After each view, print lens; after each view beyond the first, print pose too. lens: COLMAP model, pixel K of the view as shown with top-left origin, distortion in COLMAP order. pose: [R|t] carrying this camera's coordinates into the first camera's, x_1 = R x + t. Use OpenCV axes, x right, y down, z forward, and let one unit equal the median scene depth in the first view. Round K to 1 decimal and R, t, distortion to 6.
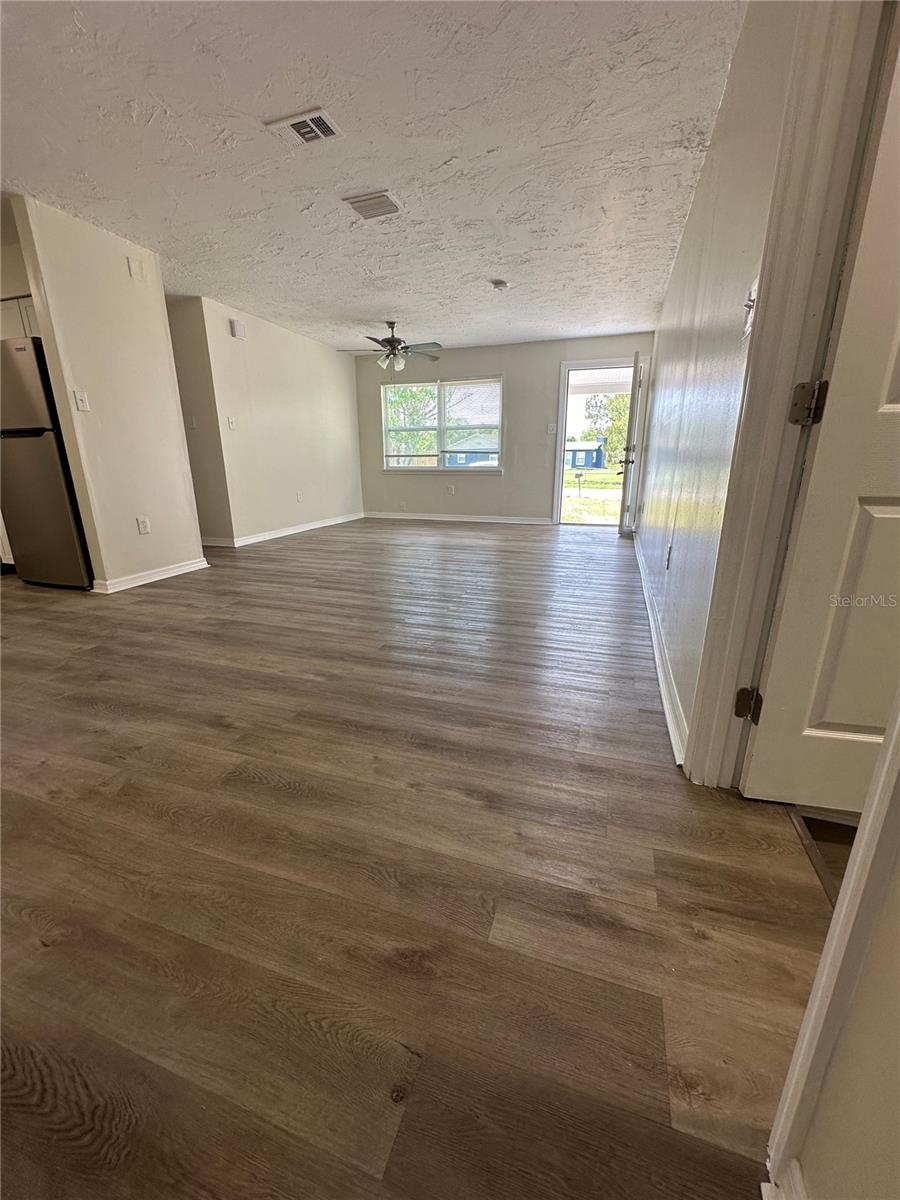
lens RADIAL K [[481.5, 0, 450.0], [0, 481.5, 600.0], [0, 0, 1]] dist [-0.002258, 0.000846]
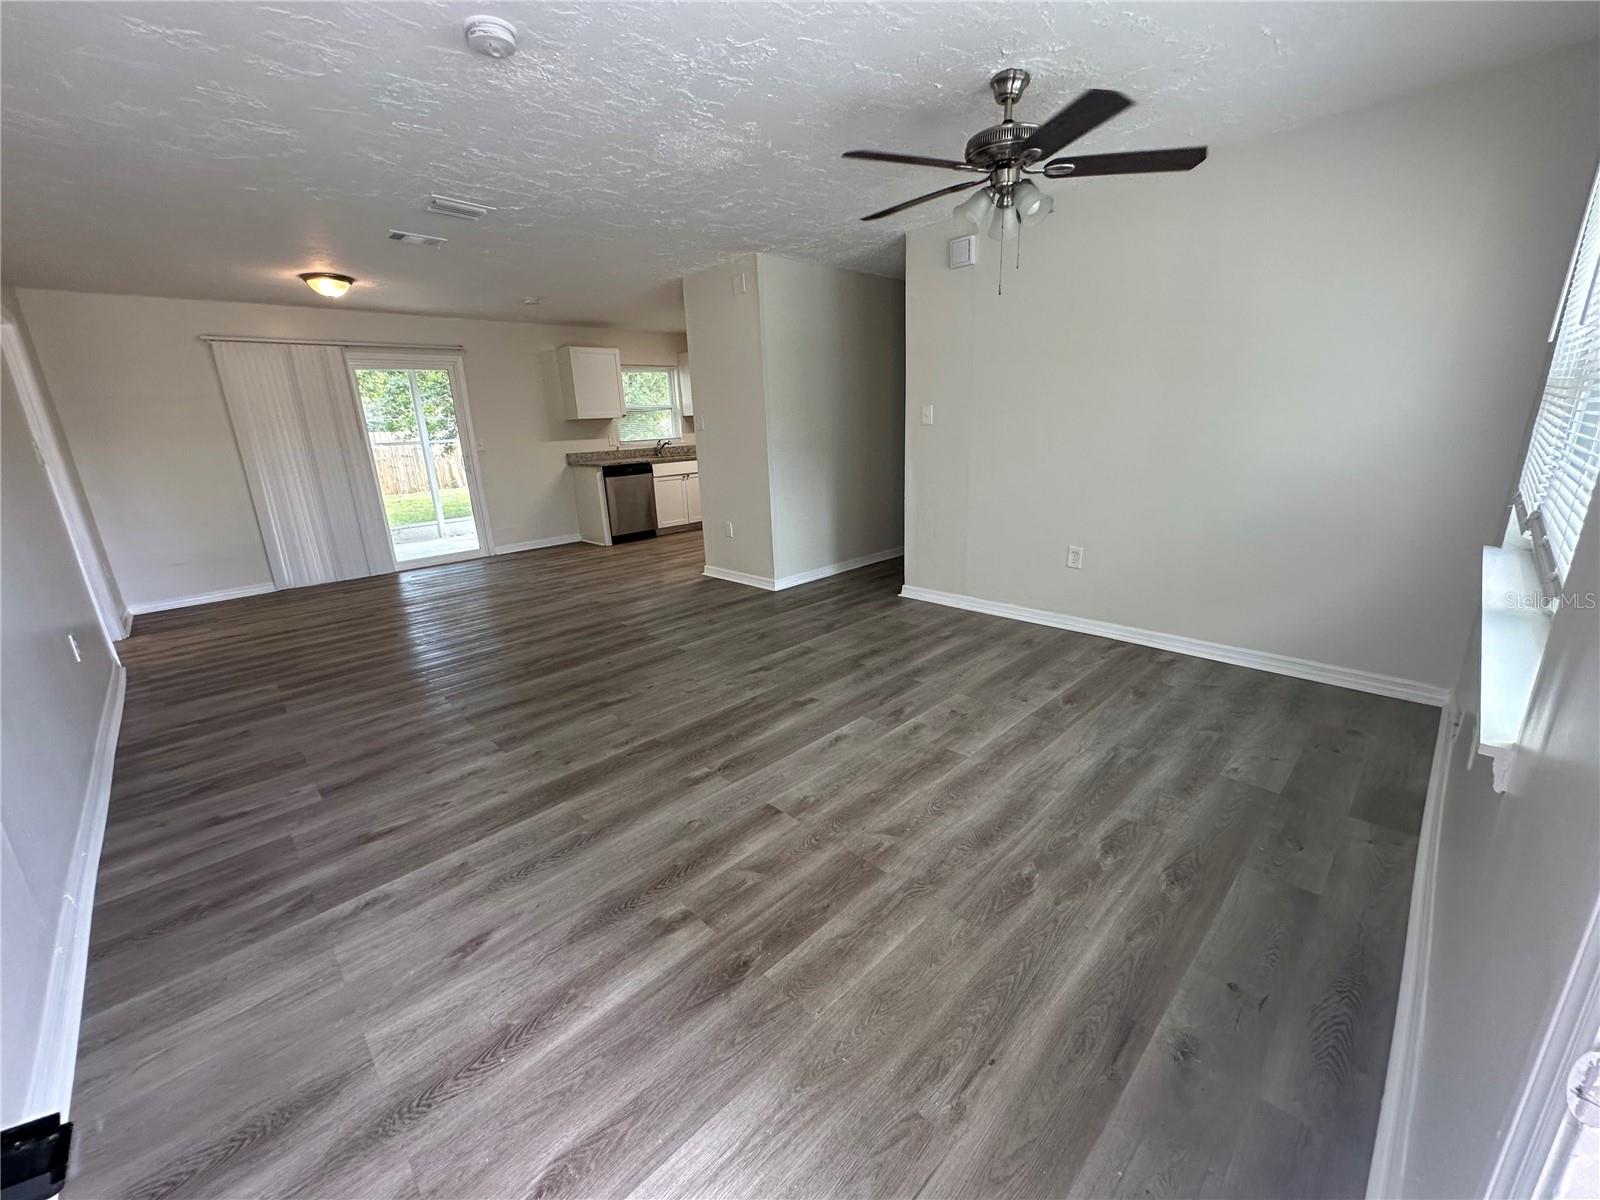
lens RADIAL K [[642.0, 0, 800.0], [0, 642.0, 600.0], [0, 0, 1]] dist [-0.002258, 0.000846]
pose [[-0.450221, 0.263519, -0.853146, 0.650350], [-0.213590, 0.895939, 0.389452, -0.707361], [0.866995, 0.357563, -0.347085, 1.976746]]
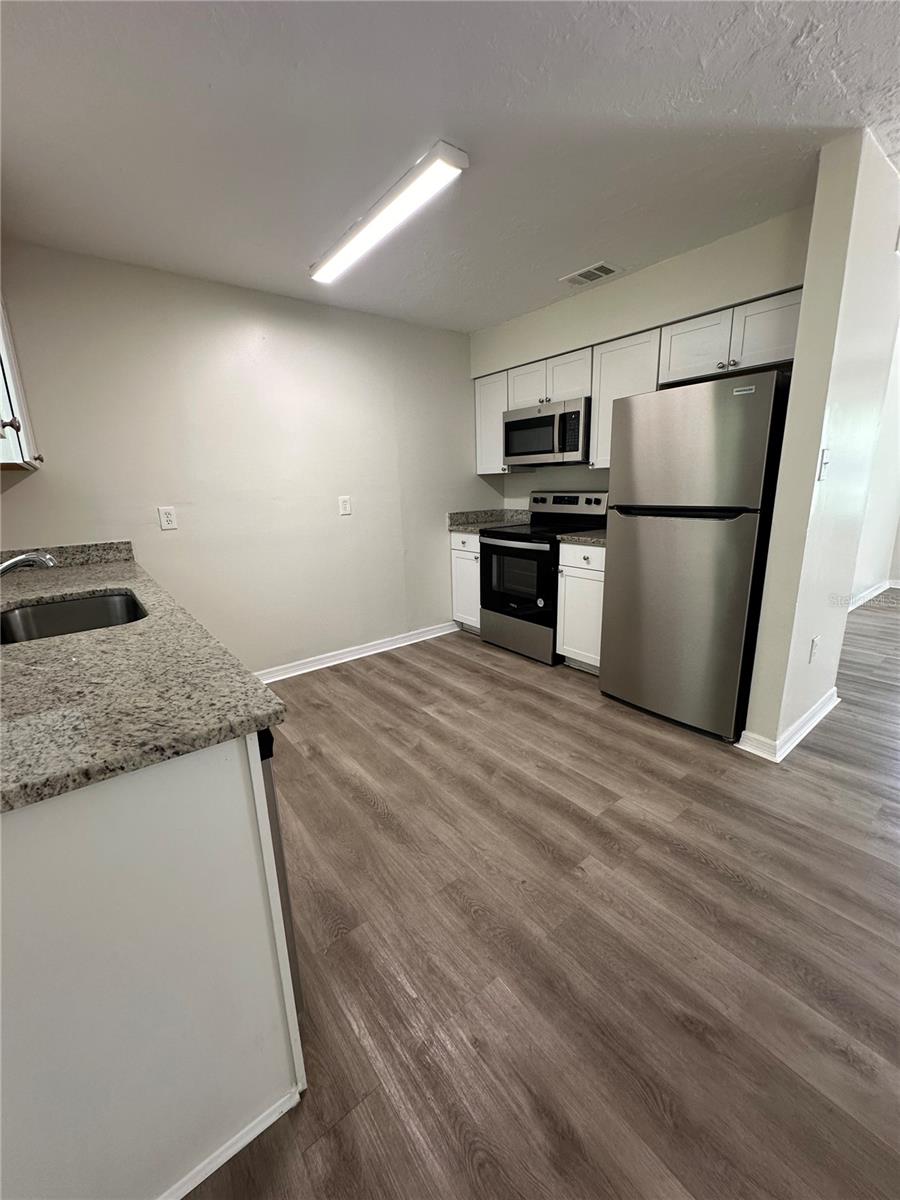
lens RADIAL K [[481.5, 0, 450.0], [0, 481.5, 600.0], [0, 0, 1]] dist [-0.002258, 0.000846]
pose [[0.837975, 0.110541, -0.534396, -0.828097], [-0.129708, 0.991551, 0.001712, -0.184919], [0.530070, 0.067880, 0.845233, 0.251617]]
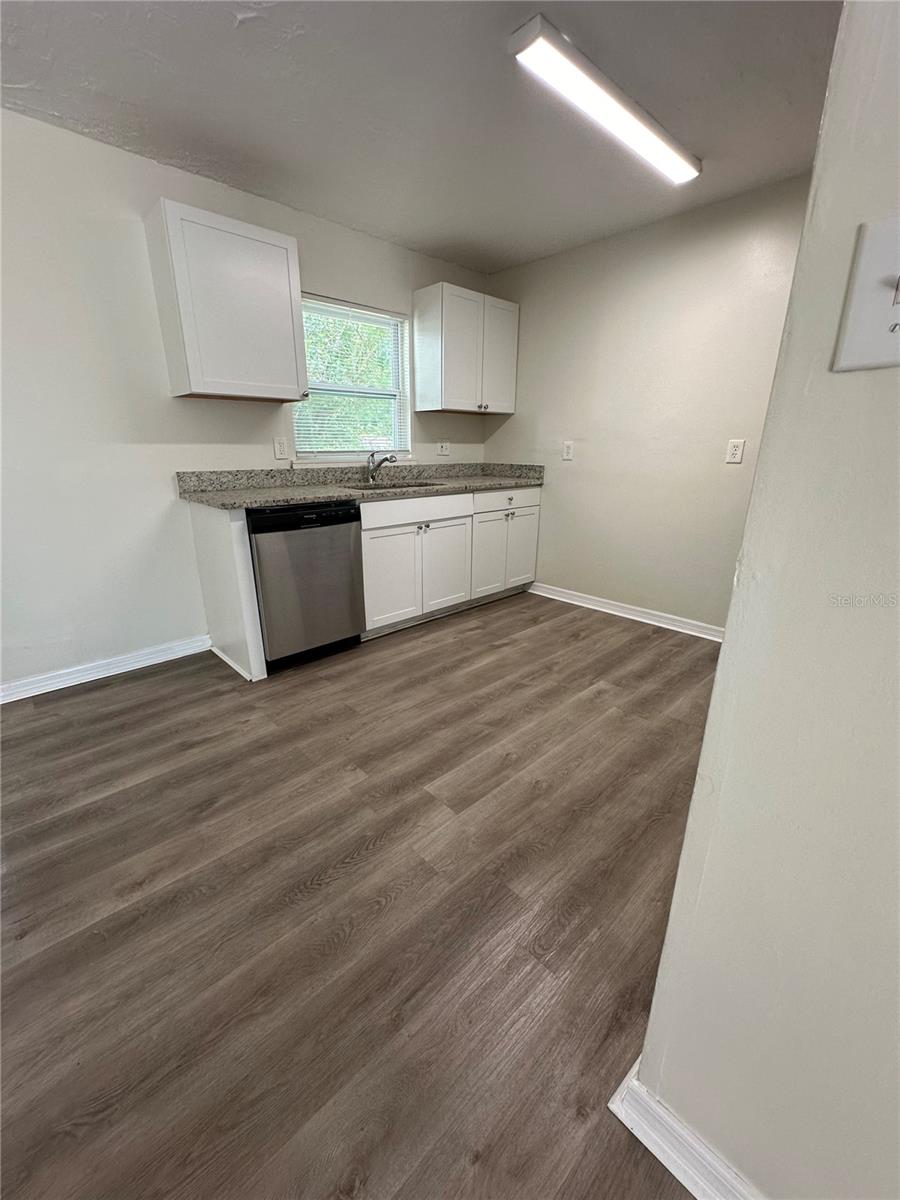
lens RADIAL K [[481.5, 0, 450.0], [0, 481.5, 600.0], [0, 0, 1]] dist [-0.002258, 0.000846]
pose [[-0.467198, 0.275640, -0.840088, -0.579258], [-0.253235, 0.868638, 0.425840, -0.367680], [0.847112, 0.411691, -0.336024, 0.986565]]
